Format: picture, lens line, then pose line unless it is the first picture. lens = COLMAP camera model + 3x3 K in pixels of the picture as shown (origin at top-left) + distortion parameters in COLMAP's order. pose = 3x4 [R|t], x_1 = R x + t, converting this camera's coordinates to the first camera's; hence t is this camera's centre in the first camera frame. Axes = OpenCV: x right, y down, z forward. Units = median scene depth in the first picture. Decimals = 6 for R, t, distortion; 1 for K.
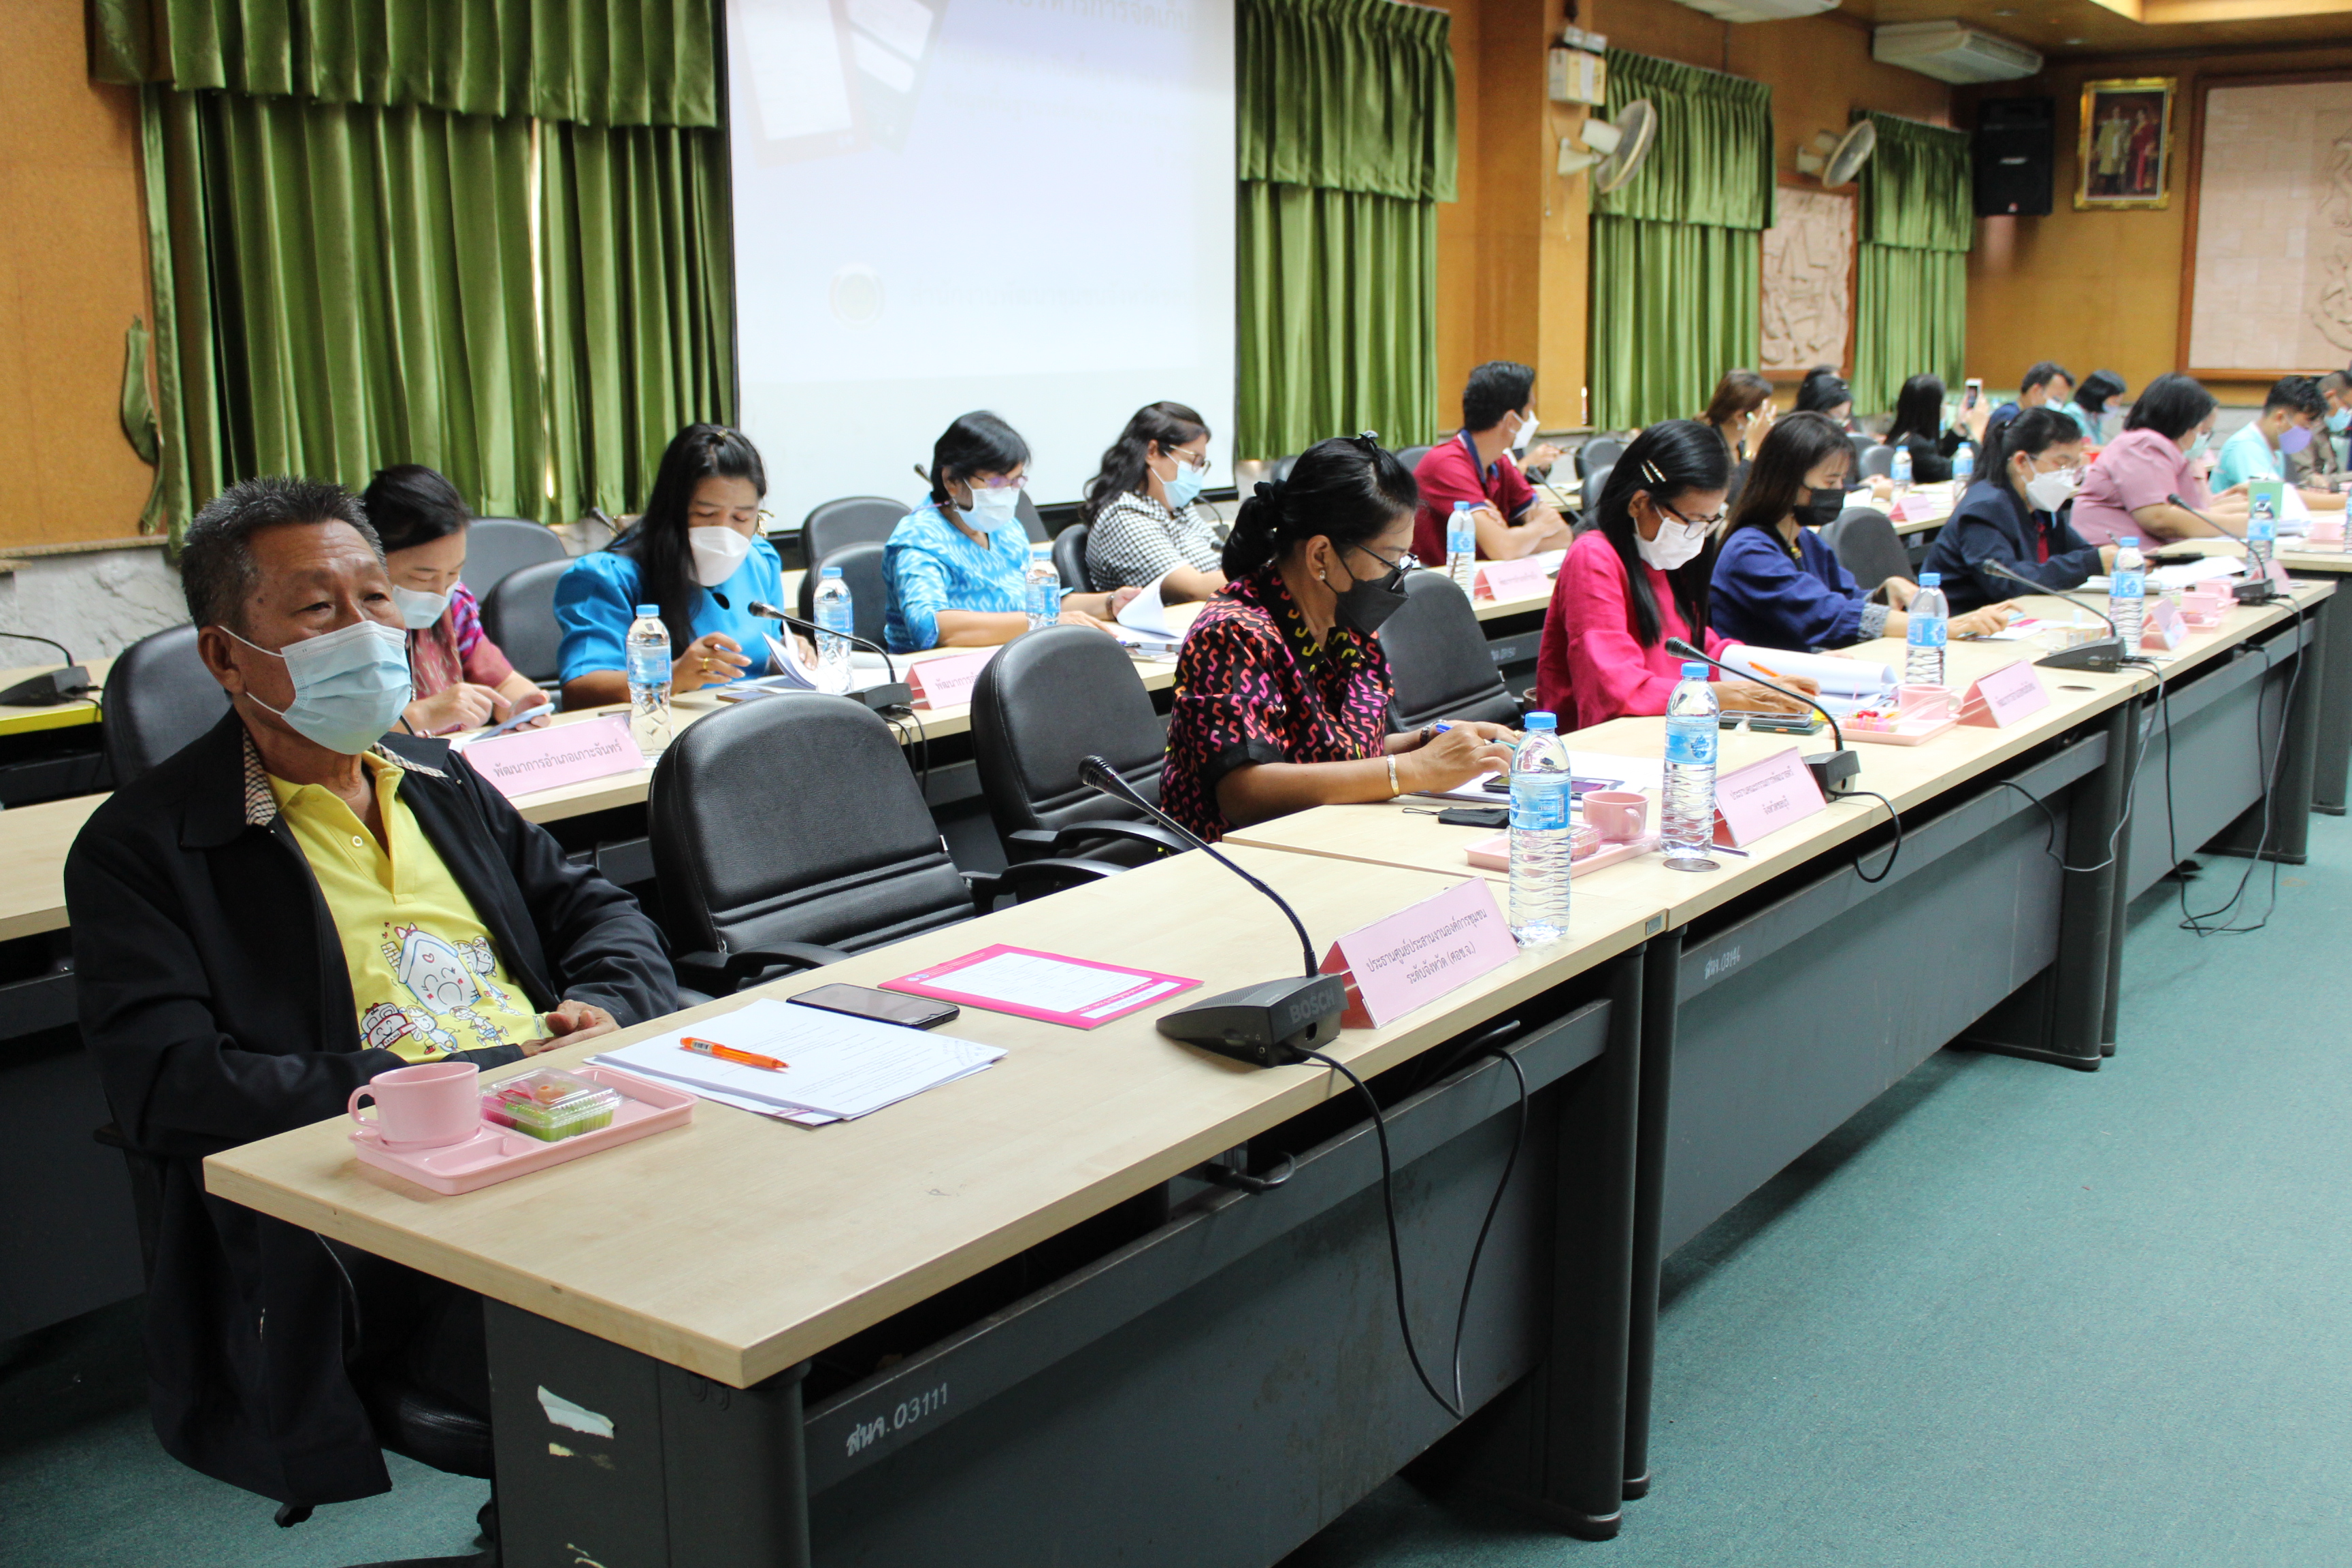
lens RADIAL K [[2322.7, 0, 1176.0], [0, 2322.7, 784.0], [0, 0, 1]] dist [-0.106215, 0.085371]
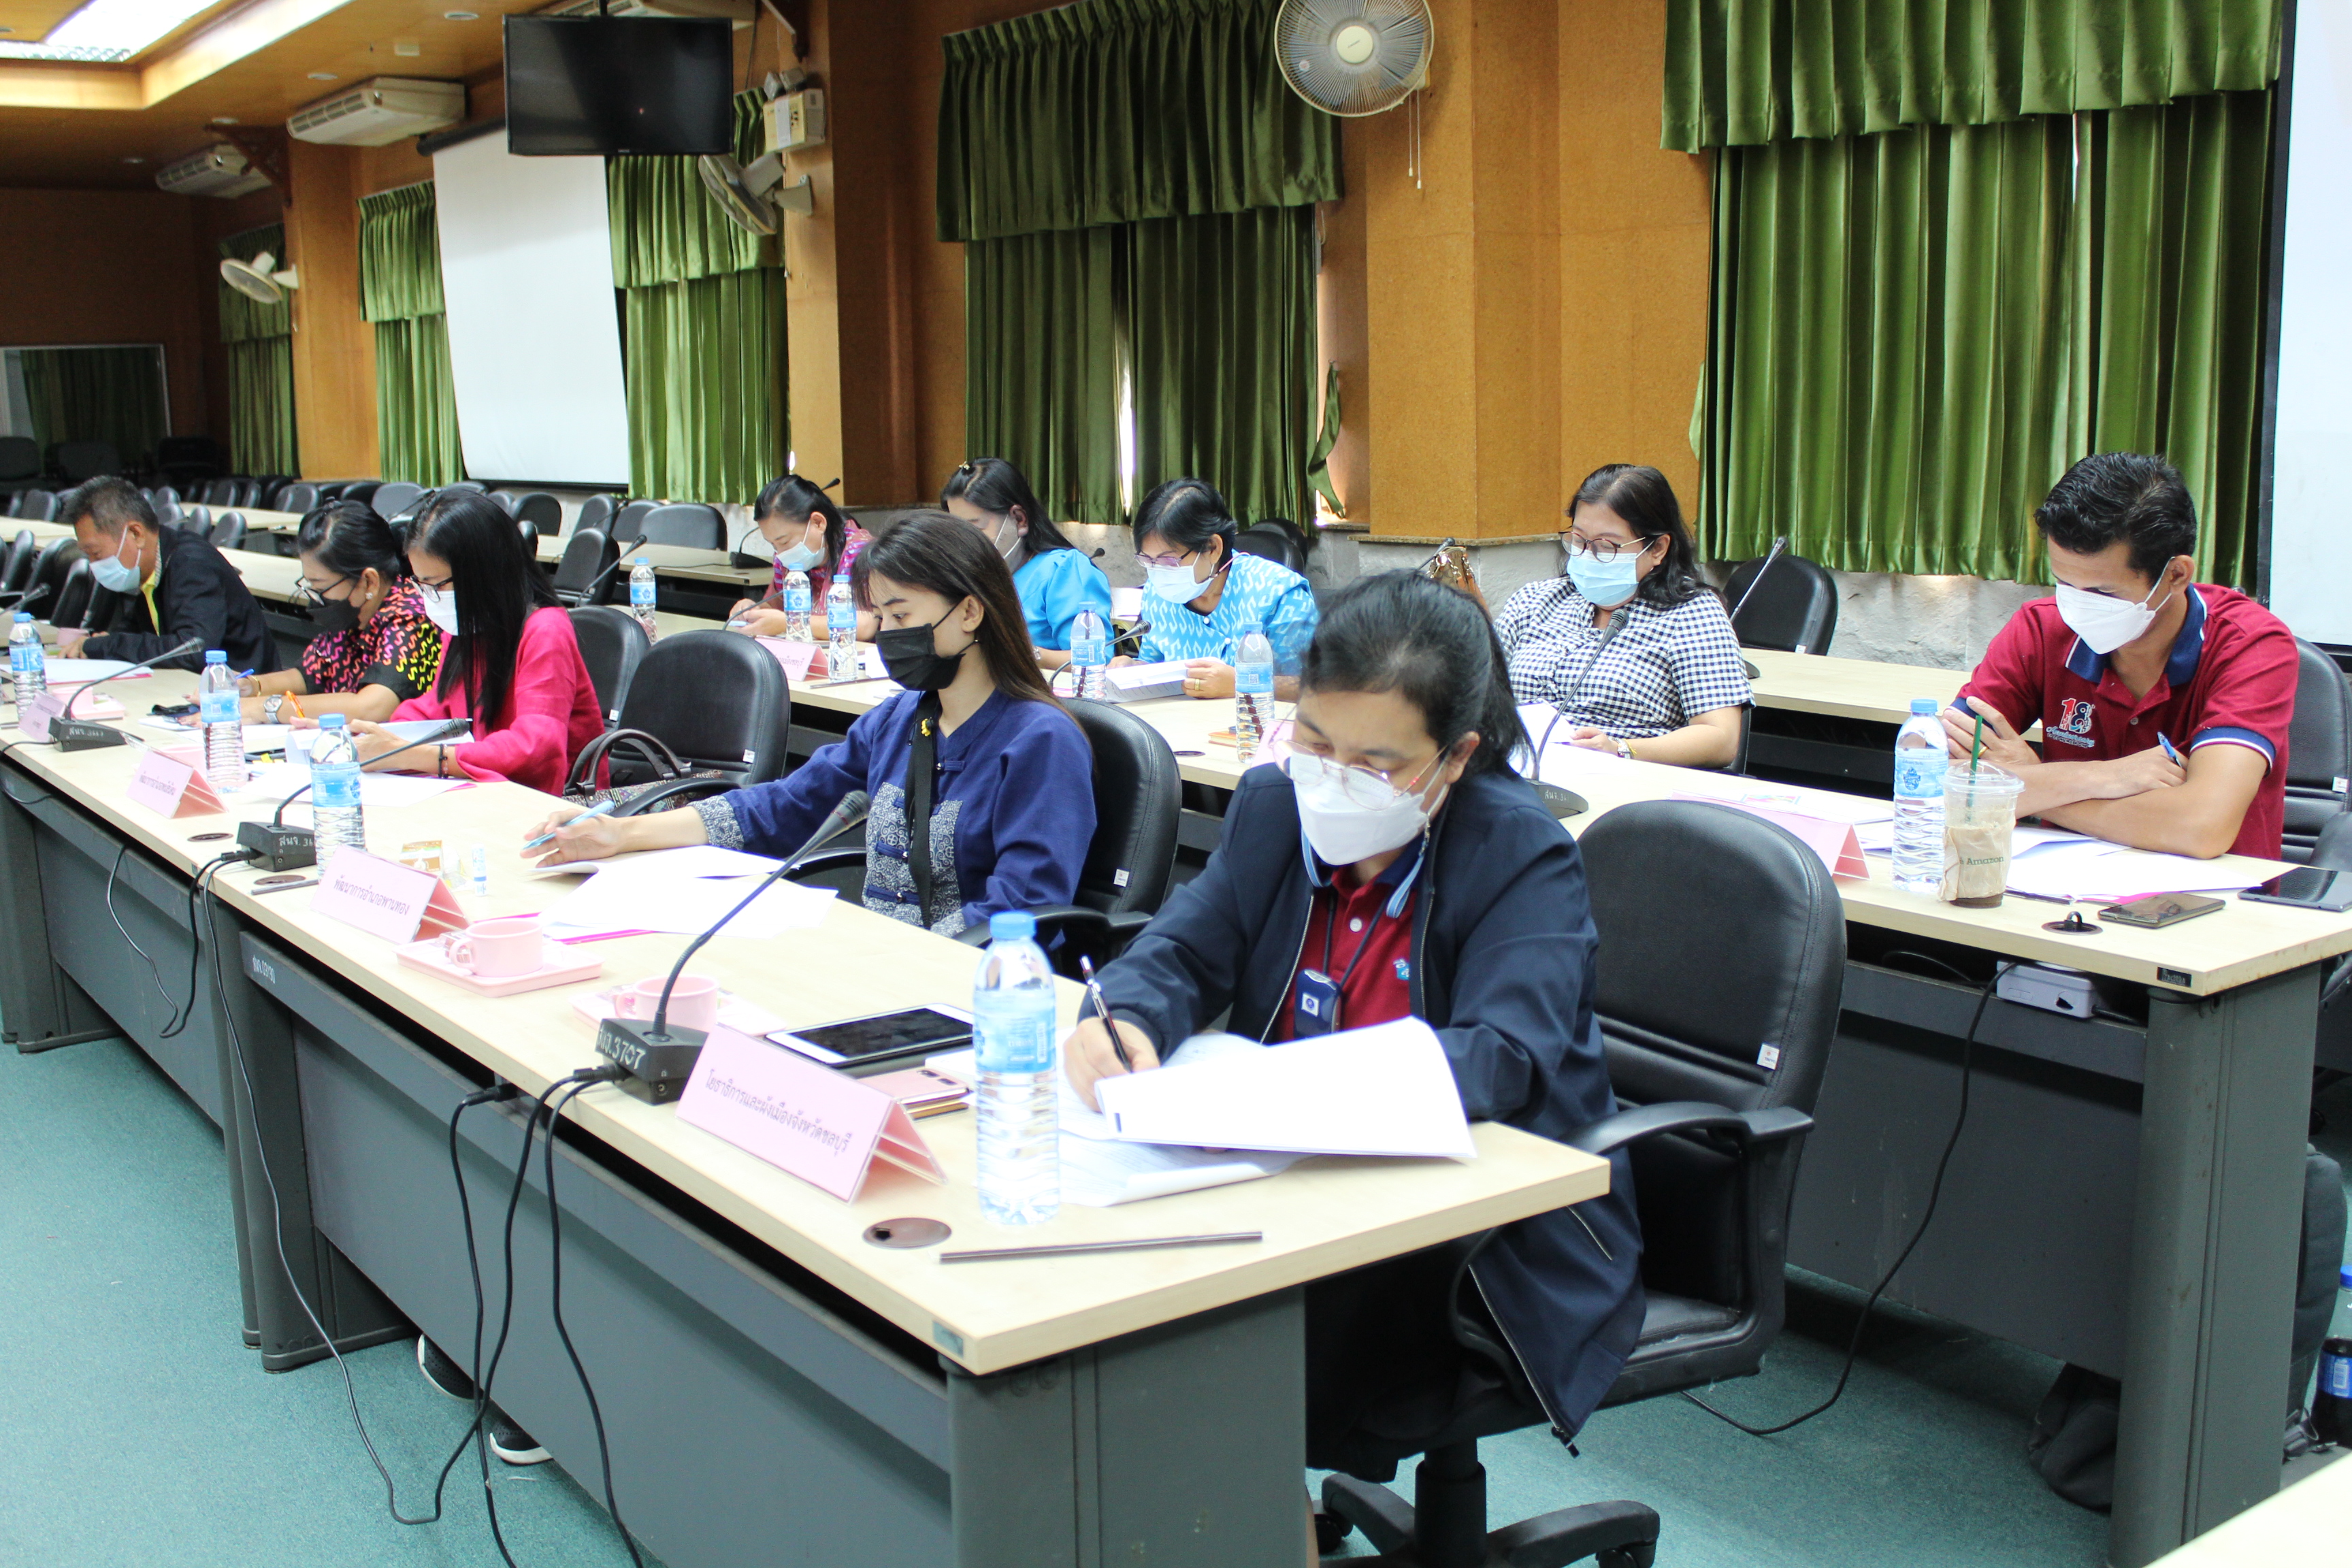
lens RADIAL K [[2322.7, 0, 1176.0], [0, 2322.7, 784.0], [0, 0, 1]] dist [-0.106215, 0.085371]
pose [[-0.310293, 0.171000, -0.935135, 0.271635], [-0.157117, 0.960936, 0.227852, -0.077814], [0.937567, 0.217626, -0.271305, 0.396984]]
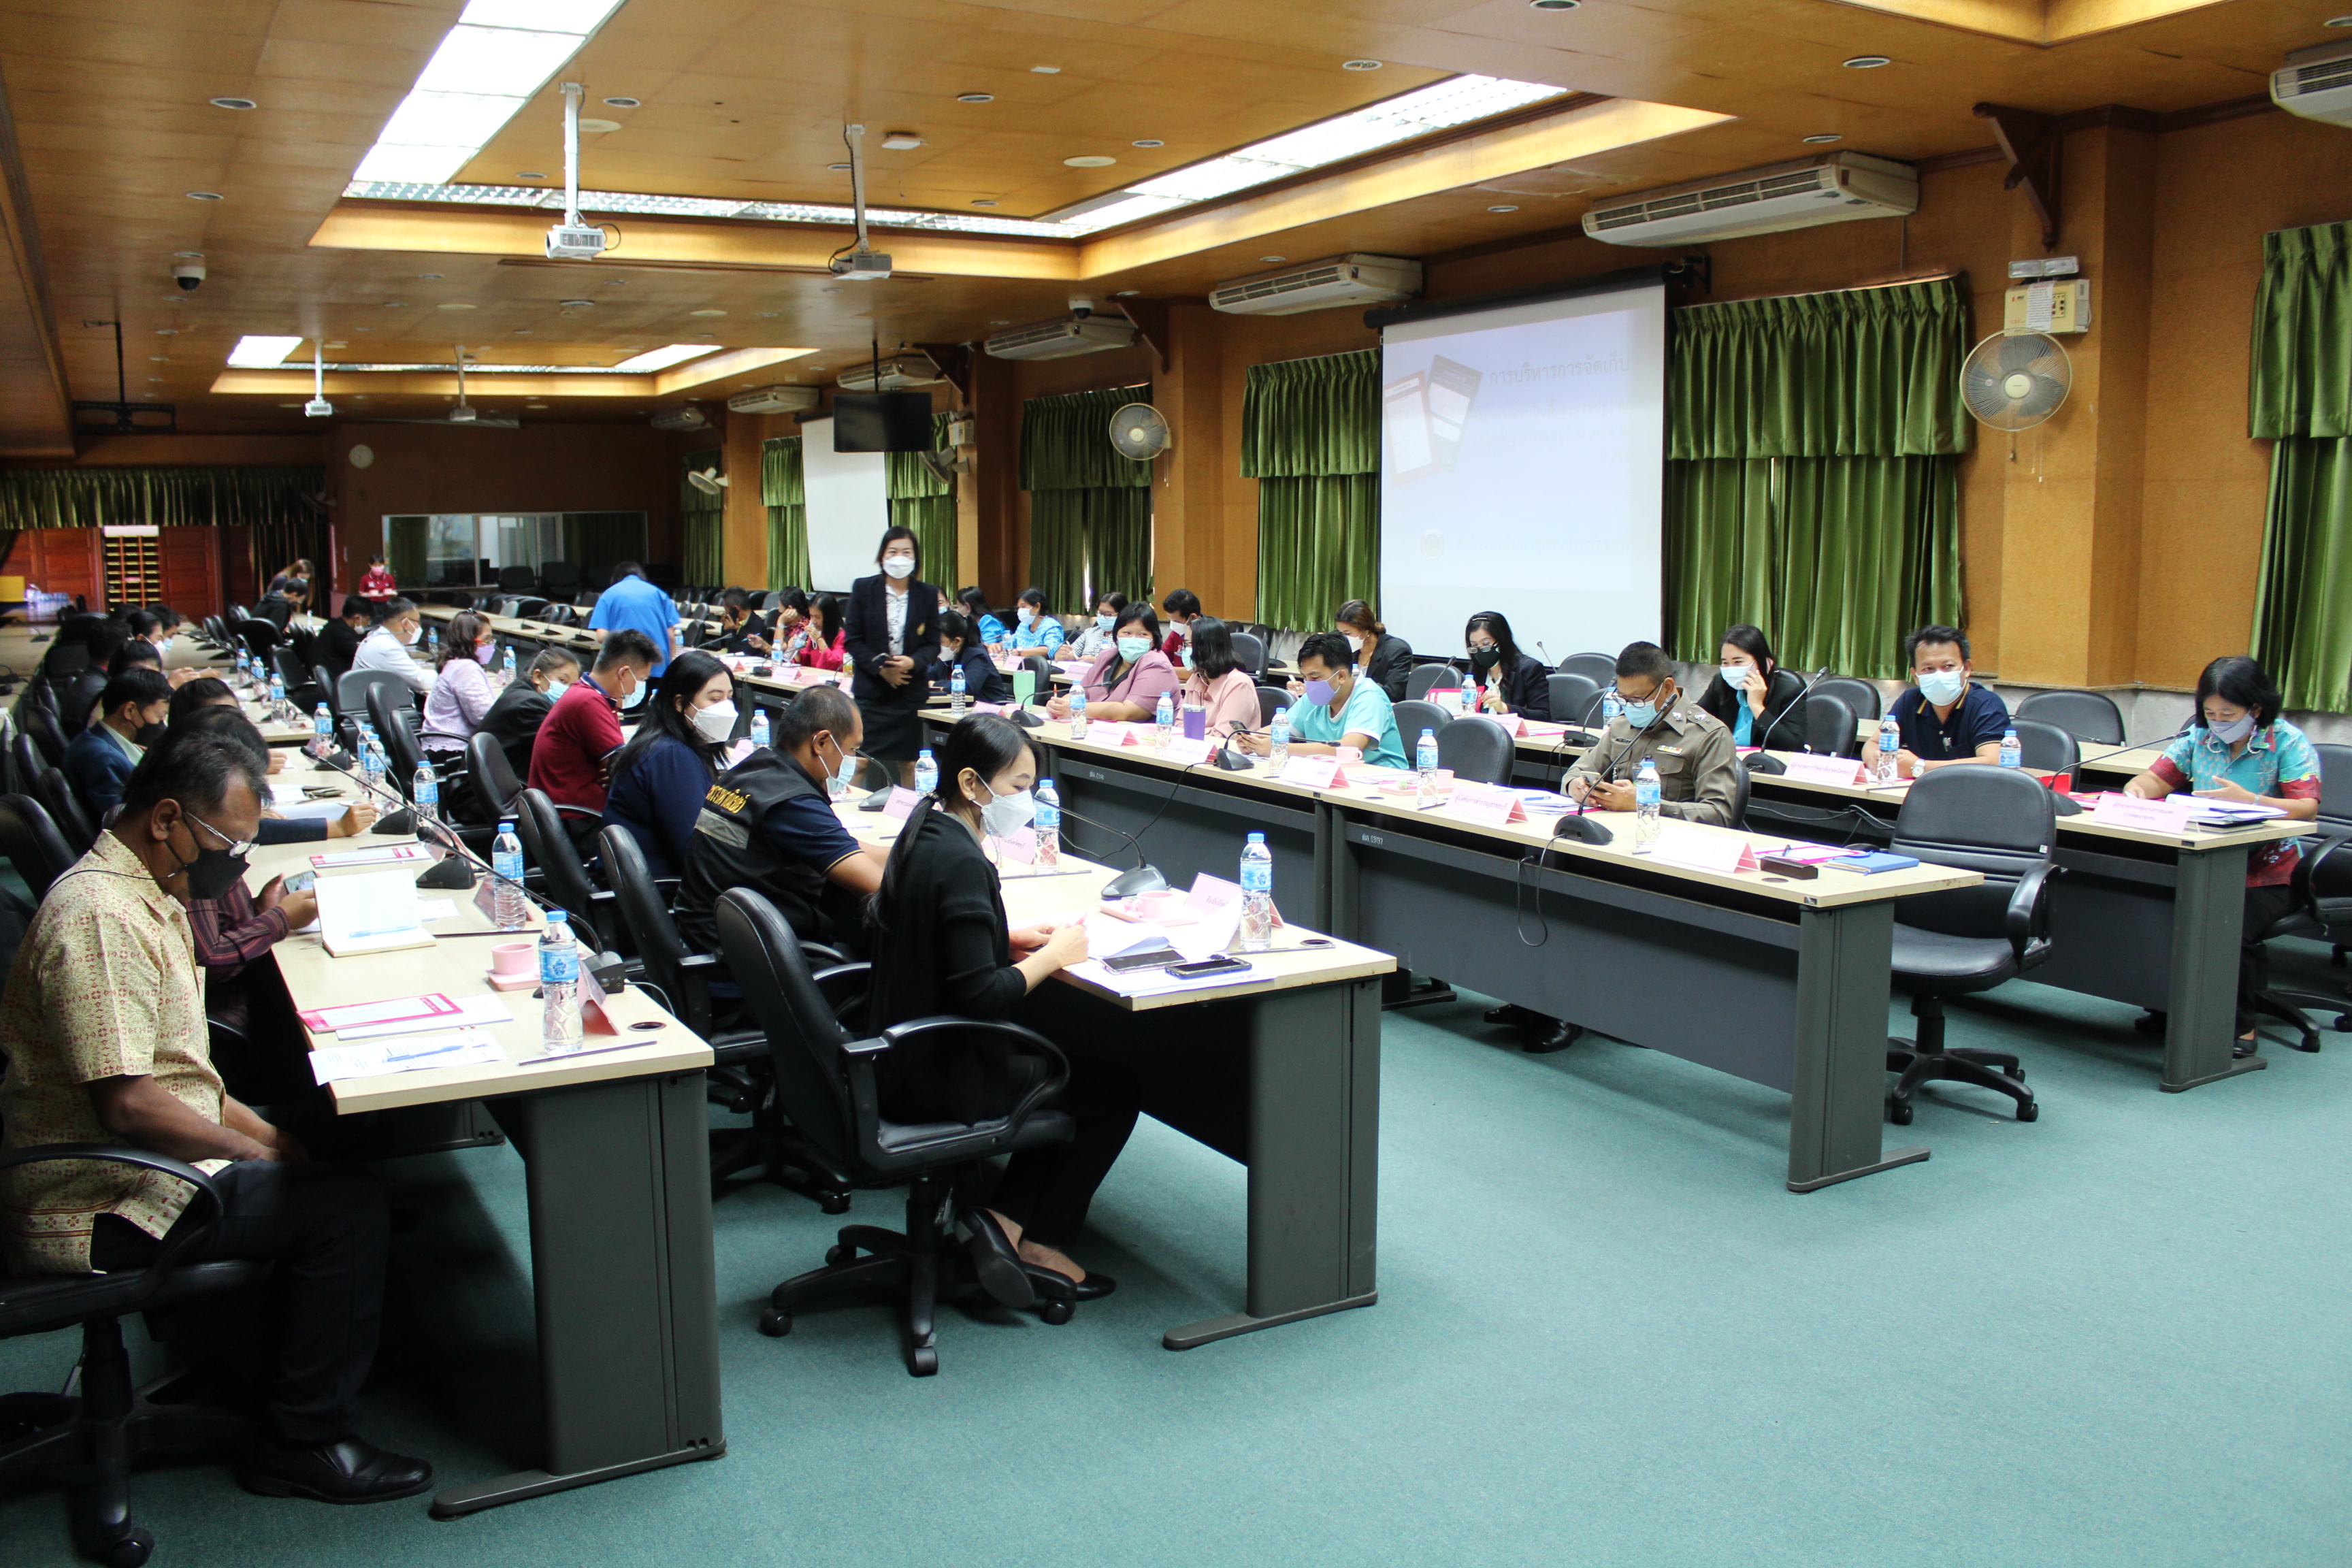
lens RADIAL K [[1957.8, 0, 1176.0], [0, 1957.8, 784.0], [0, 0, 1]] dist [-0.178538, 0.166415]
pose [[-0.417886, 0.124786, -0.899889, 0.711308], [-0.163489, 0.964022, 0.209600, -0.154112], [0.893668, 0.234711, -0.382451, 0.701416]]
